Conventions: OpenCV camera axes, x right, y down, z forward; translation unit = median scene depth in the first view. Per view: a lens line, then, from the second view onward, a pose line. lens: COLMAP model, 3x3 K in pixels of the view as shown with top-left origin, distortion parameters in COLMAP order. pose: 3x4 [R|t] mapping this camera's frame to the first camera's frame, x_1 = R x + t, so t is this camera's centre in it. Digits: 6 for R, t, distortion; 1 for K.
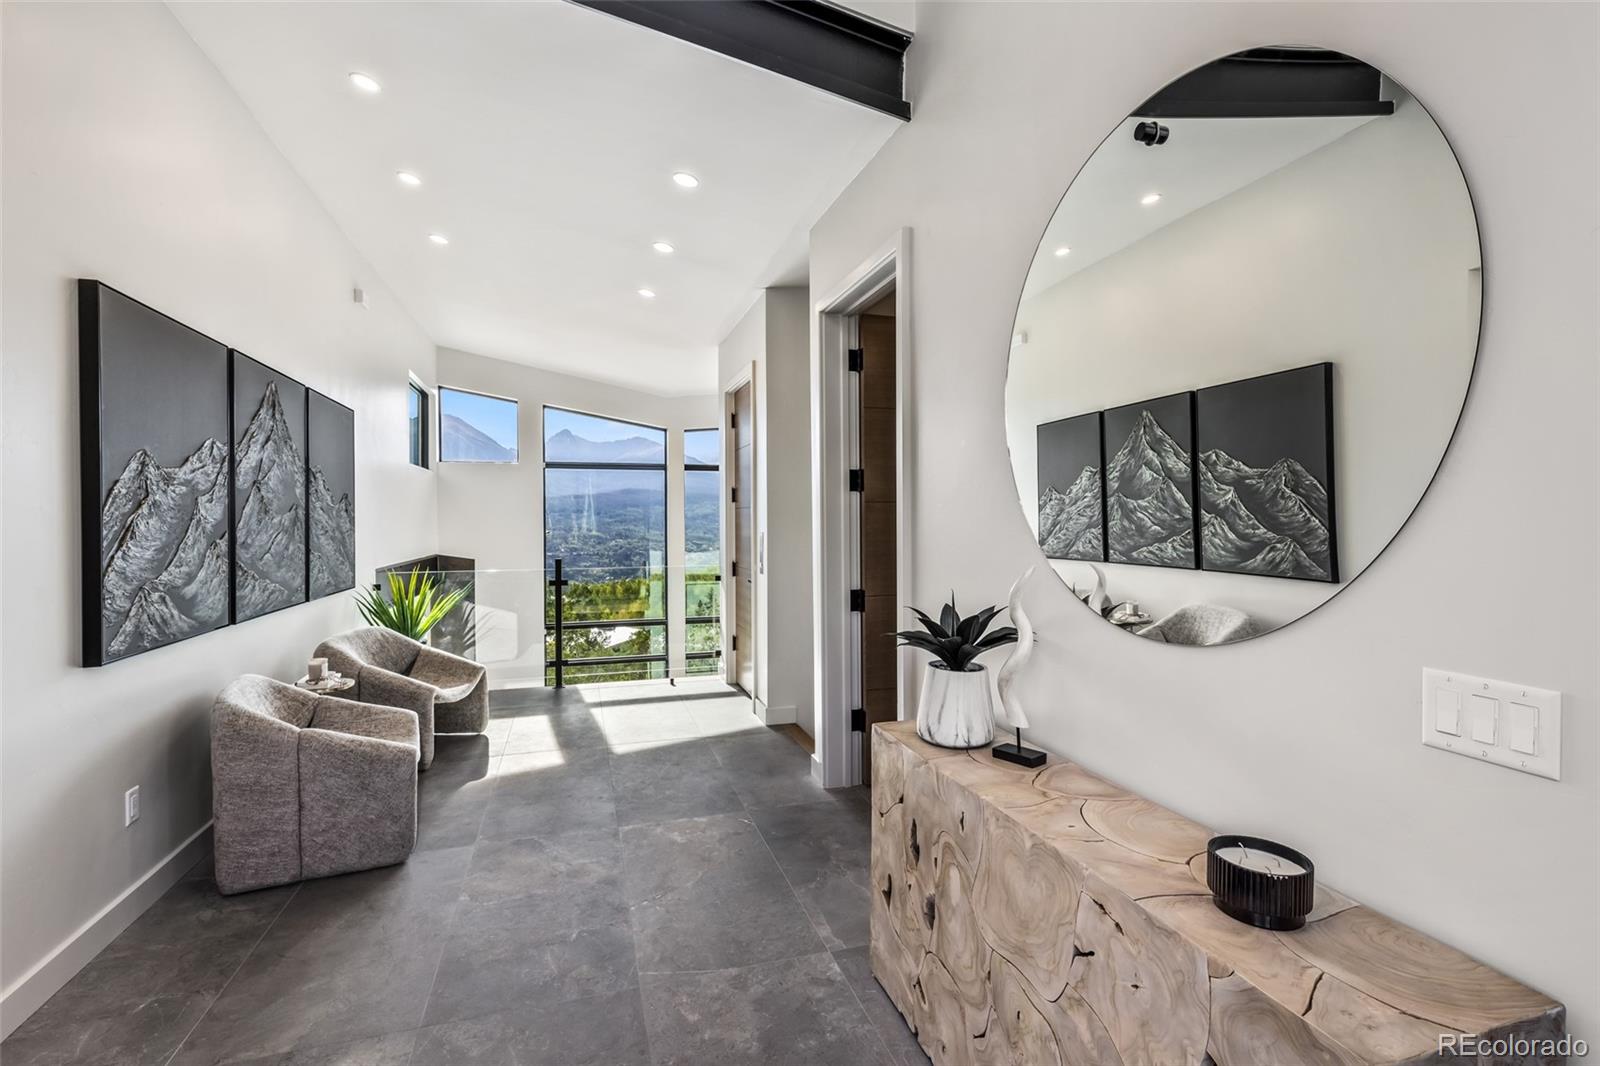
lens RADIAL K [[702.5, 0, 785.0], [0, 702.5, 513.5], [0, 0, 1]] dist [0.000218, 0.000496]
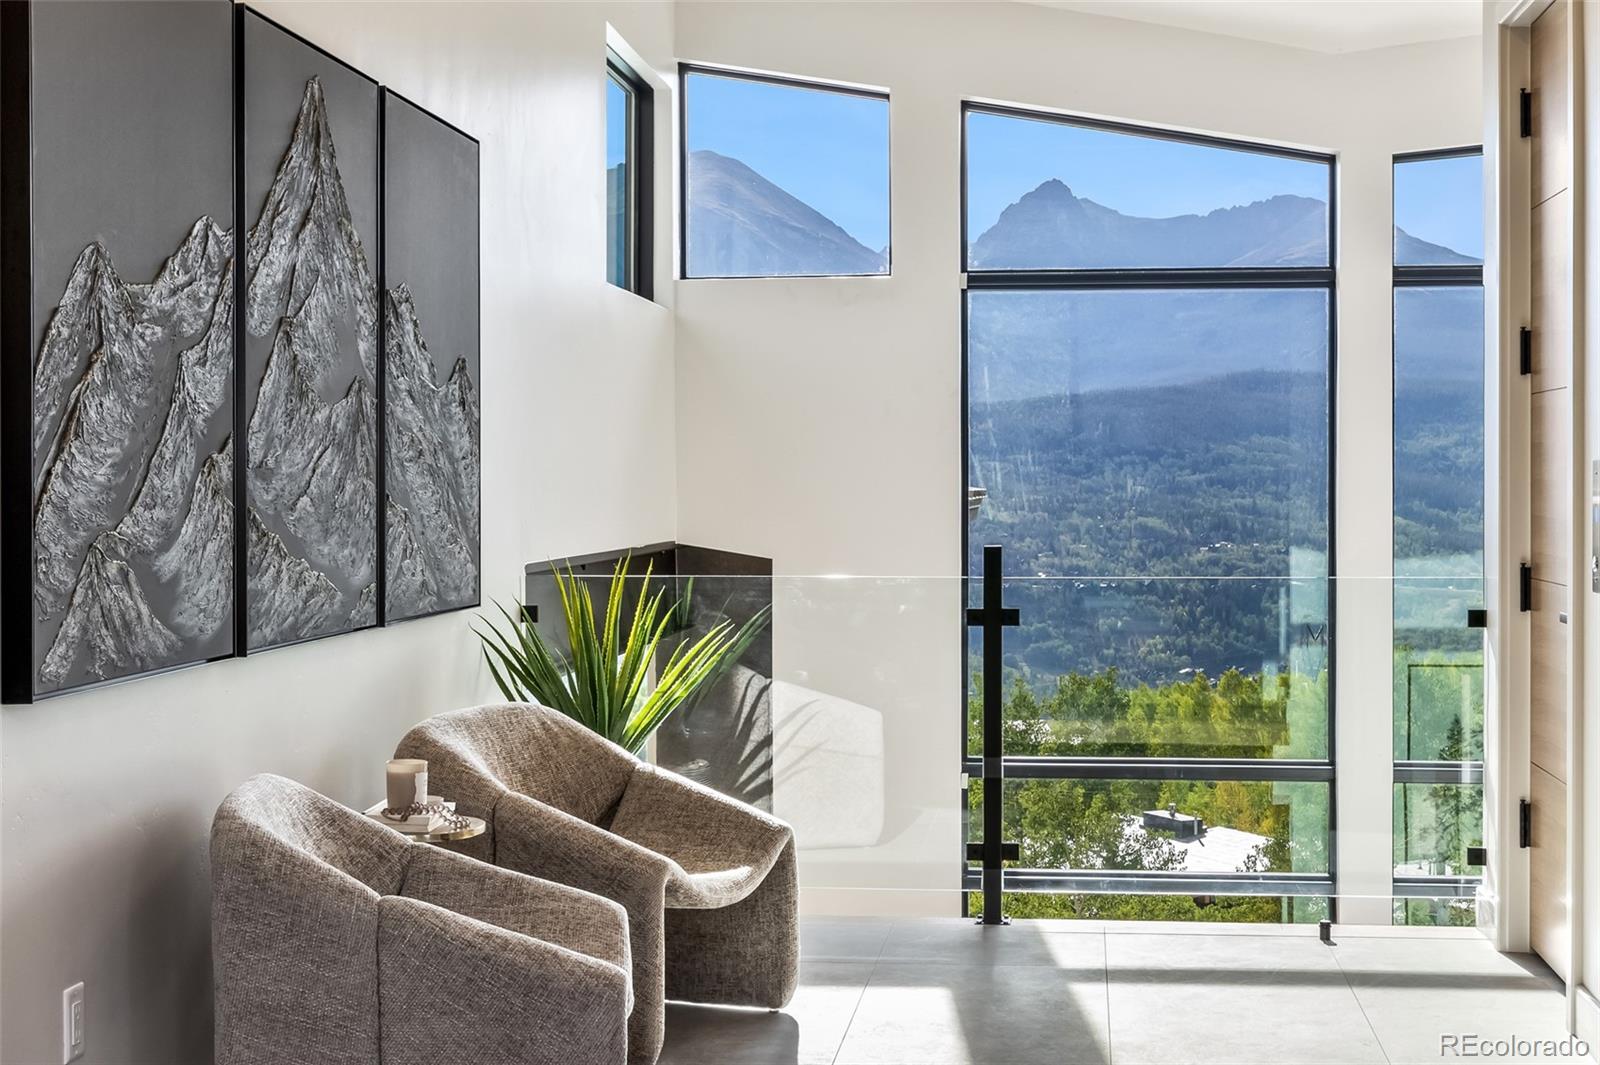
lens RADIAL K [[2862.4, 0, 800.0], [0, 2862.4, 532.5], [0, 0, 1]] dist [0.005570, 0.010962]
pose [[0.914547, 0.002891, -0.404470, 0.203256], [-0.003496, 0.999994, -0.000758, 0.077417], [0.404465, 0.002108, 0.914551, -0.407854]]
